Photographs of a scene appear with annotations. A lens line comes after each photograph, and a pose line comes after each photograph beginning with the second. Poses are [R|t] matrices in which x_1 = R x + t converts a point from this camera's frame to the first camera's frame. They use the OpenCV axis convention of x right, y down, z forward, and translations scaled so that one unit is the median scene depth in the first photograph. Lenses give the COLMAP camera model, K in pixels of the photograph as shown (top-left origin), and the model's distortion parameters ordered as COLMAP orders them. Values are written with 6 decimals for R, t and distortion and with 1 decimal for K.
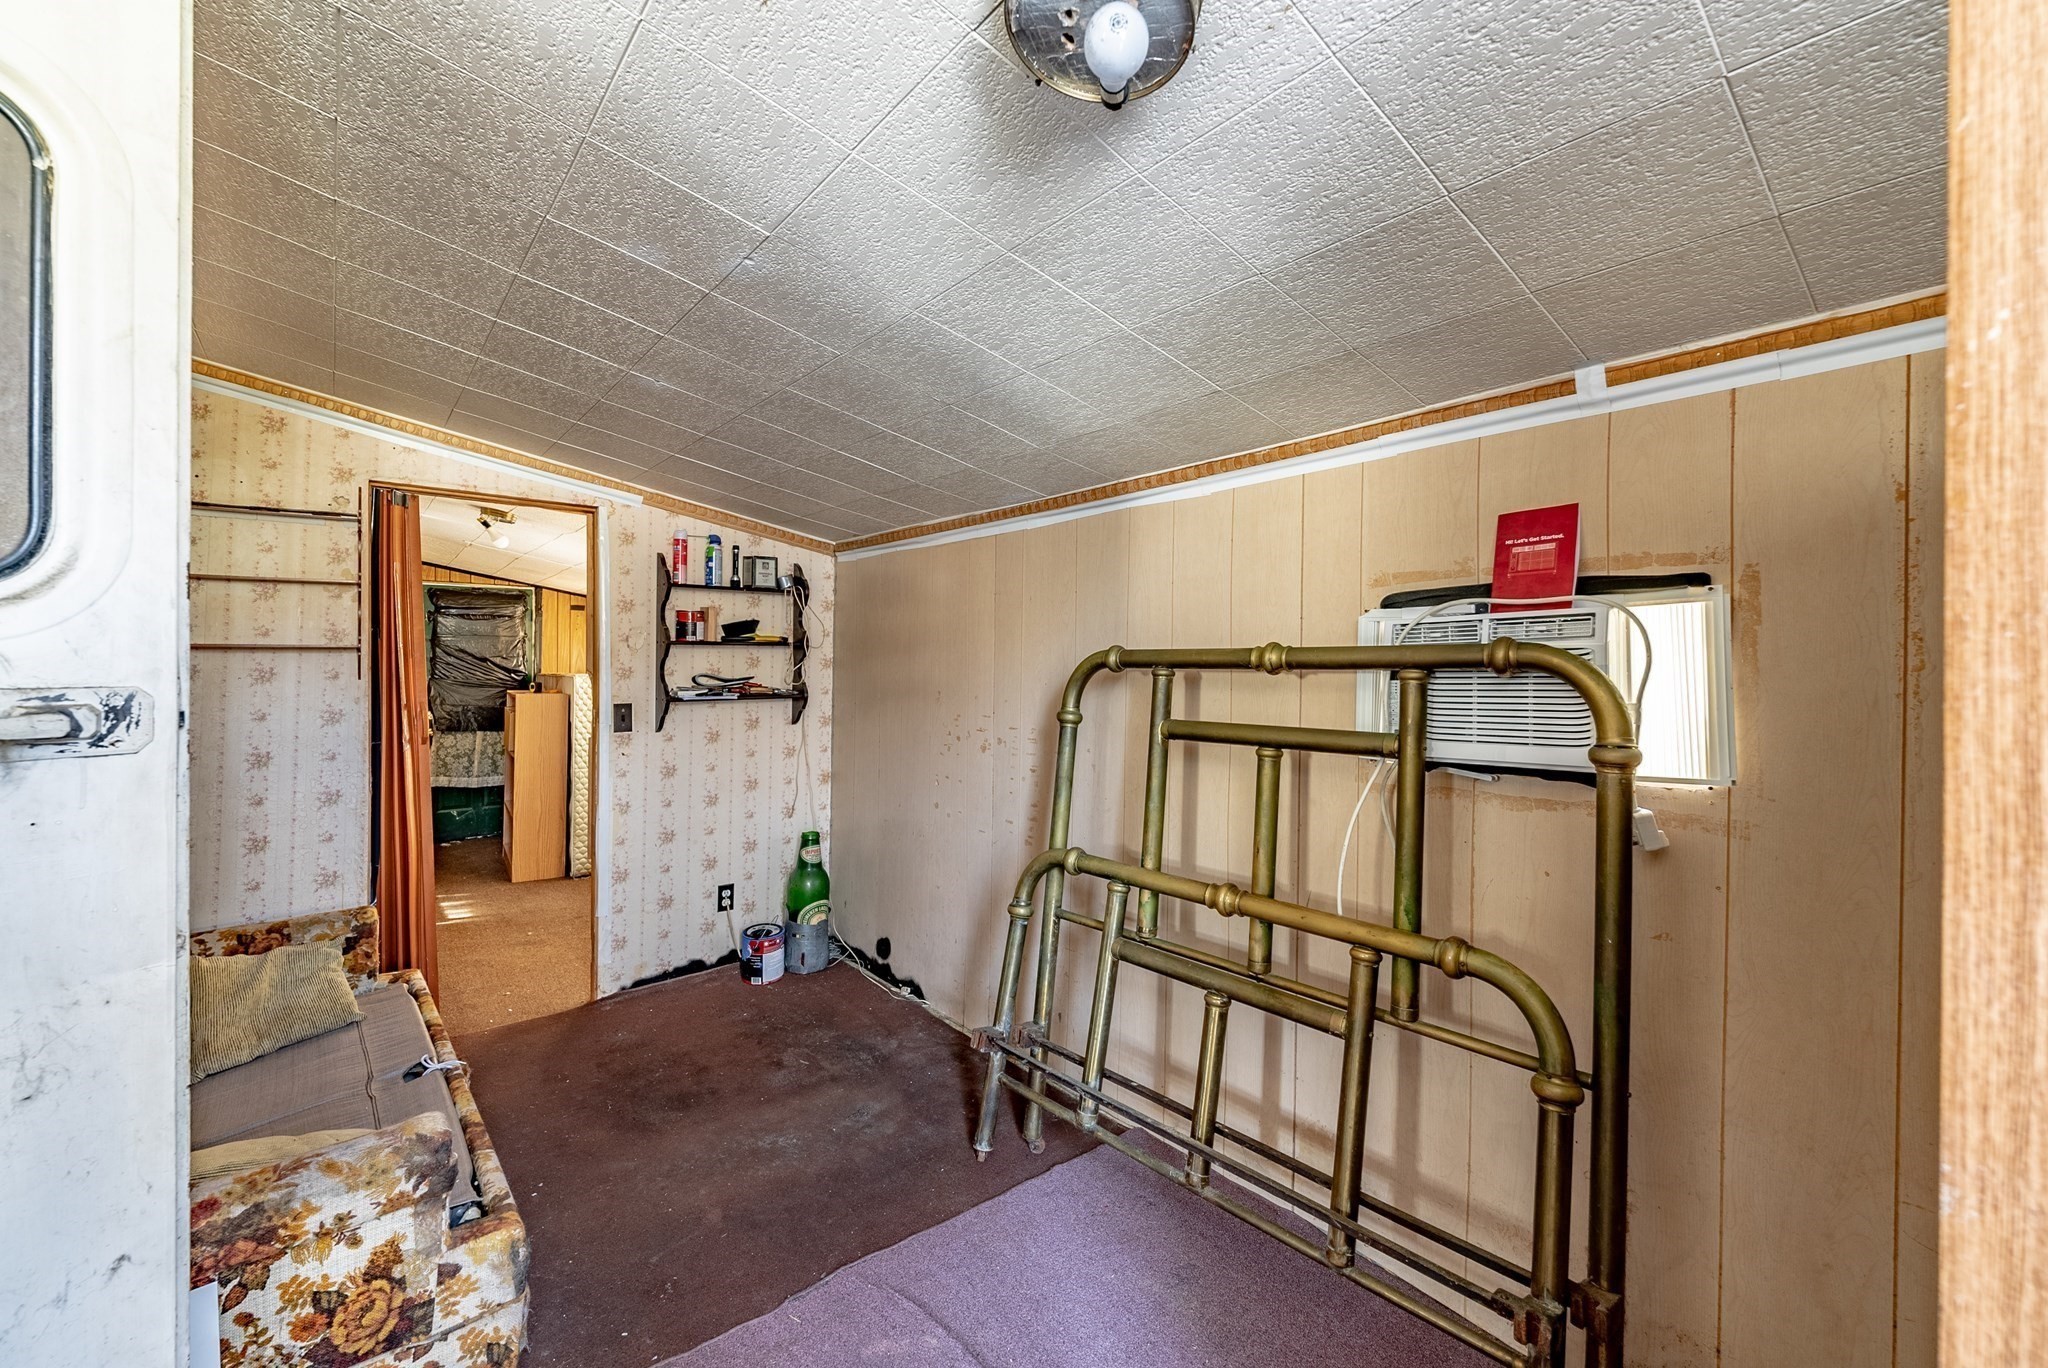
lens RADIAL K [[812.0, 0, 1025.8], [0, 812.0, 670.6], [0, 0, 1]] dist [0.000099, 0.000001]
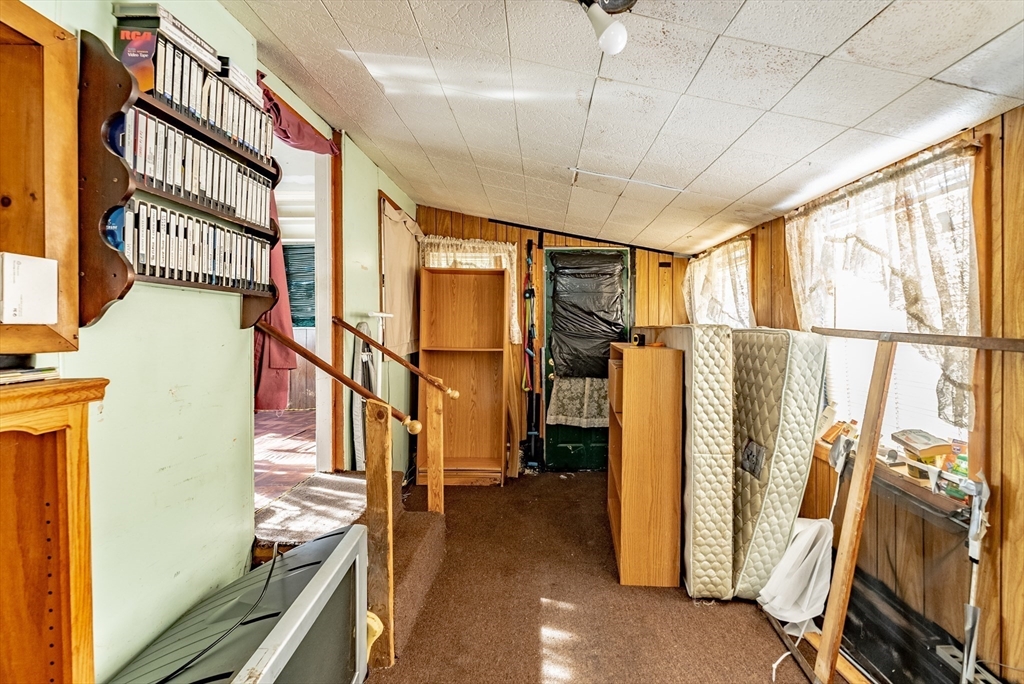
lens RADIAL K [[406.0, 0, 519.5], [0, 406.0, 320.9], [0, 0, 1]] dist [0.000099, 0.000001]
pose [[0.717271, -0.016124, -0.696607, -0.348387], [0.002169, 0.999779, -0.020908, 0.008030], [0.696791, 0.013485, 0.717148, 0.530097]]
